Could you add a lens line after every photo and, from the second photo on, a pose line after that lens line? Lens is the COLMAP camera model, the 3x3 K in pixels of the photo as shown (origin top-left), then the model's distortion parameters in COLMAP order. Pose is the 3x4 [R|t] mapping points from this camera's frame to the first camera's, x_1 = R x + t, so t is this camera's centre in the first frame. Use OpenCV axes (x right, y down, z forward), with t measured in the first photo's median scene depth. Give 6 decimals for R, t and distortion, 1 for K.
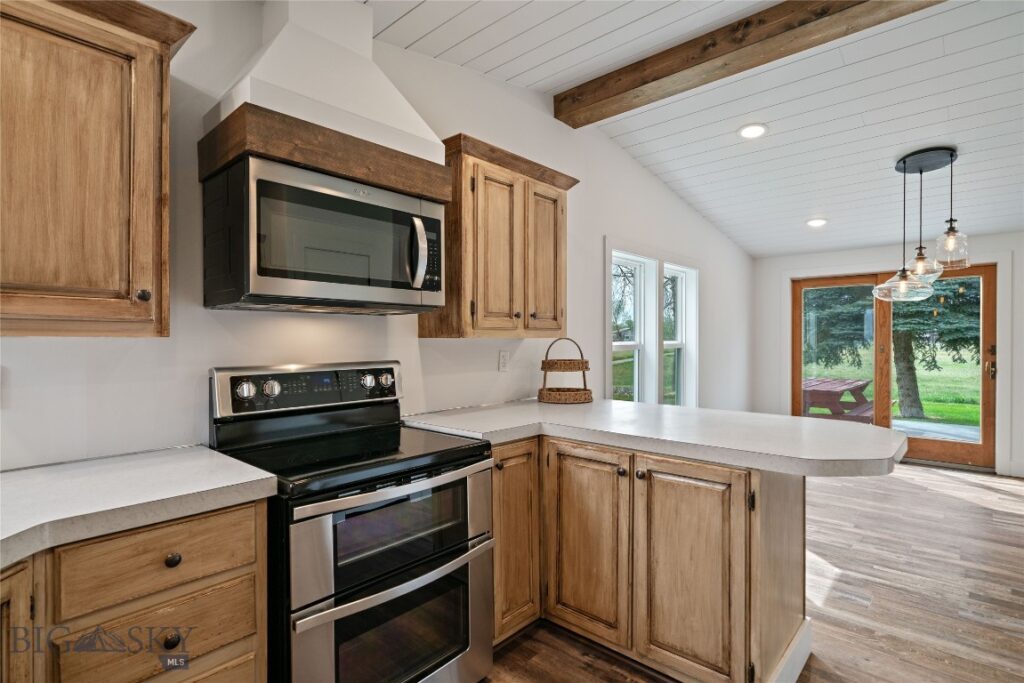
lens RADIAL K [[507.5, 0, 517.3], [0, 507.5, 345.2], [0, 0, 1]] dist [-0.001410, 0.002005]
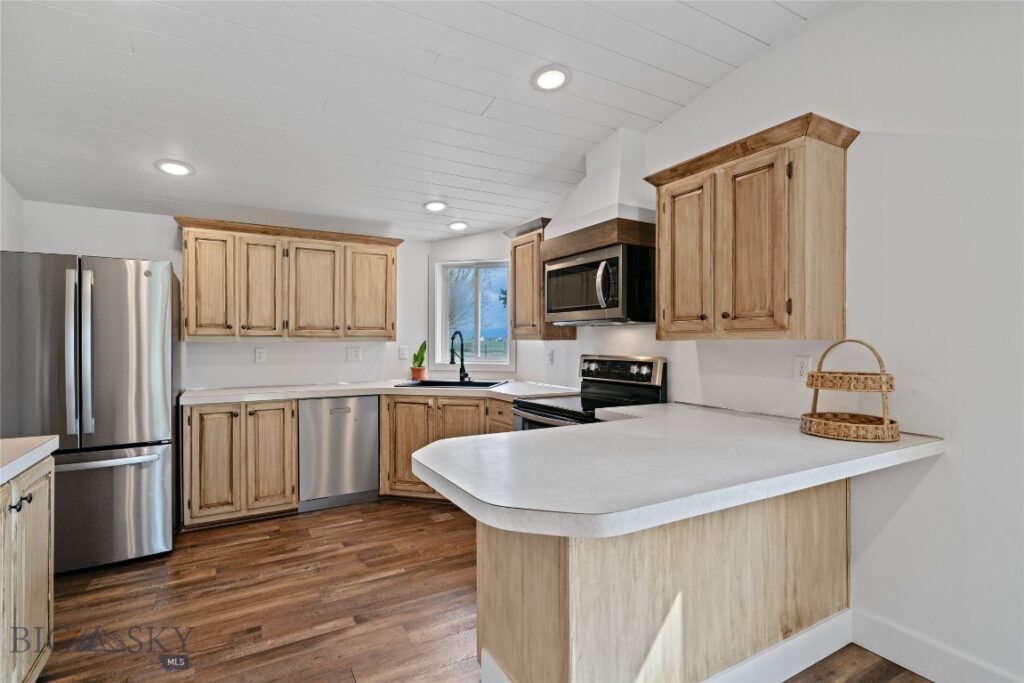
lens RADIAL K [[507.5, 0, 519.3], [0, 507.5, 338.8], [0, 0, 1]] dist [-0.001410, 0.002005]
pose [[-0.315251, 0.002249, -0.949006, 1.694450], [-0.007115, 0.999963, 0.004733, -0.032285], [0.948982, 0.008244, -0.315224, 1.587299]]
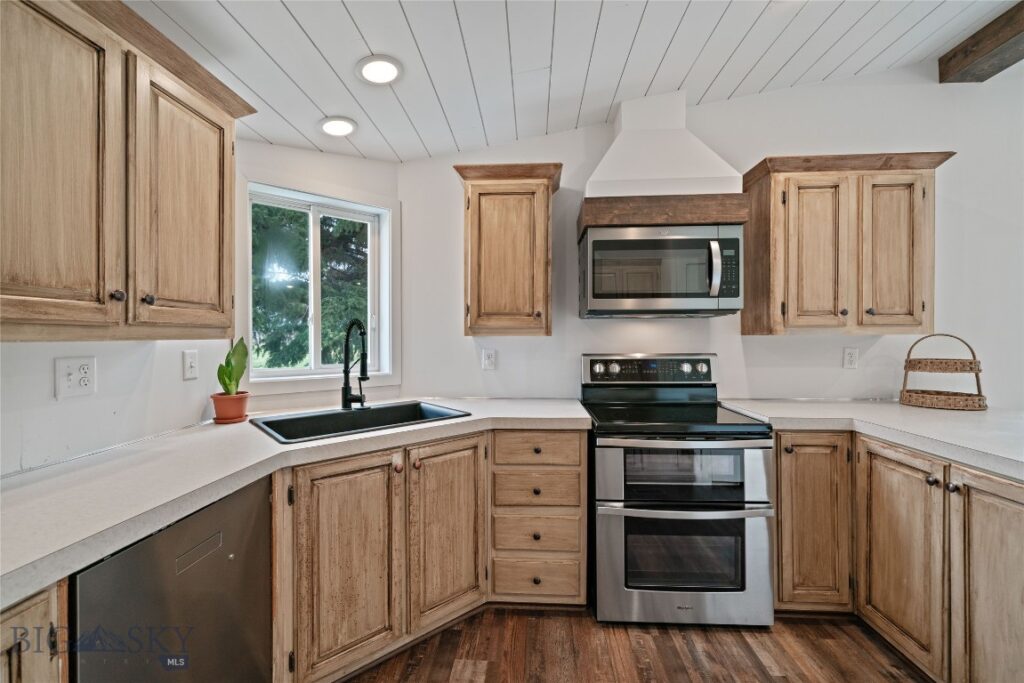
lens RADIAL K [[451.1, 0, 513.1], [0, 451.1, 340.4], [0, 0, 1]] dist [-0.001094, 0.001468]
pose [[0.627774, 0.005705, -0.778374, 0.469591], [-0.006122, 0.999978, 0.002391, -0.001939], [0.778371, 0.003264, 0.627796, -0.129579]]
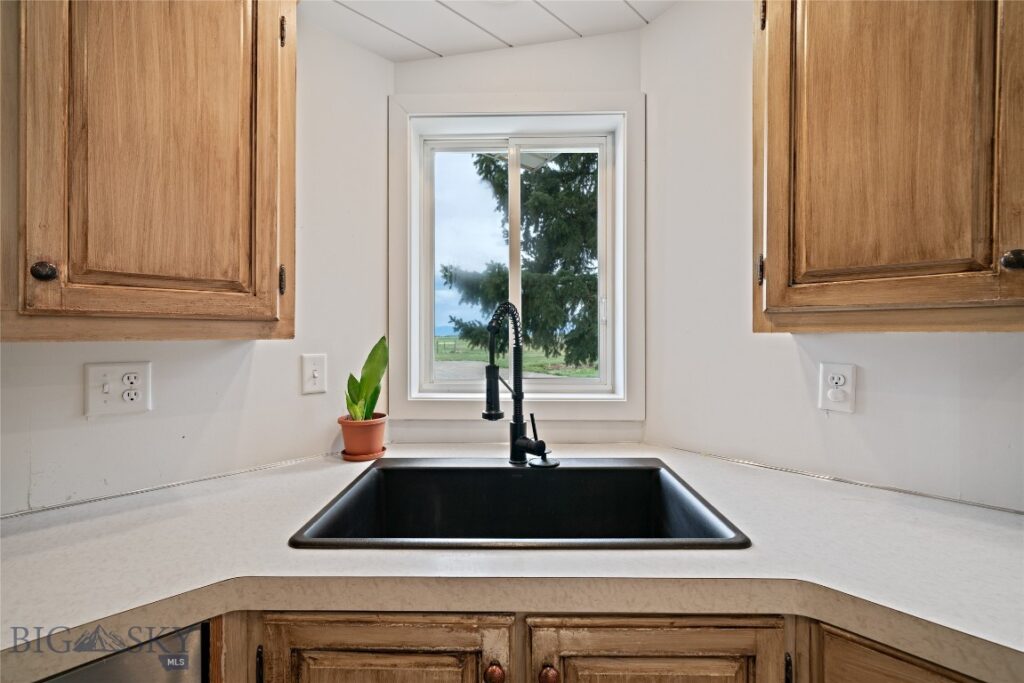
lens RADIAL K [[451.1, 0, 510.8], [0, 451.1, 337.1], [0, 0, 1]] dist [-0.001094, 0.001468]
pose [[-0.077686, 0.002899, -0.996974, -0.151741], [-0.007002, 0.999970, 0.003453, -0.006055], [0.996953, 0.007249, -0.077663, 0.403976]]
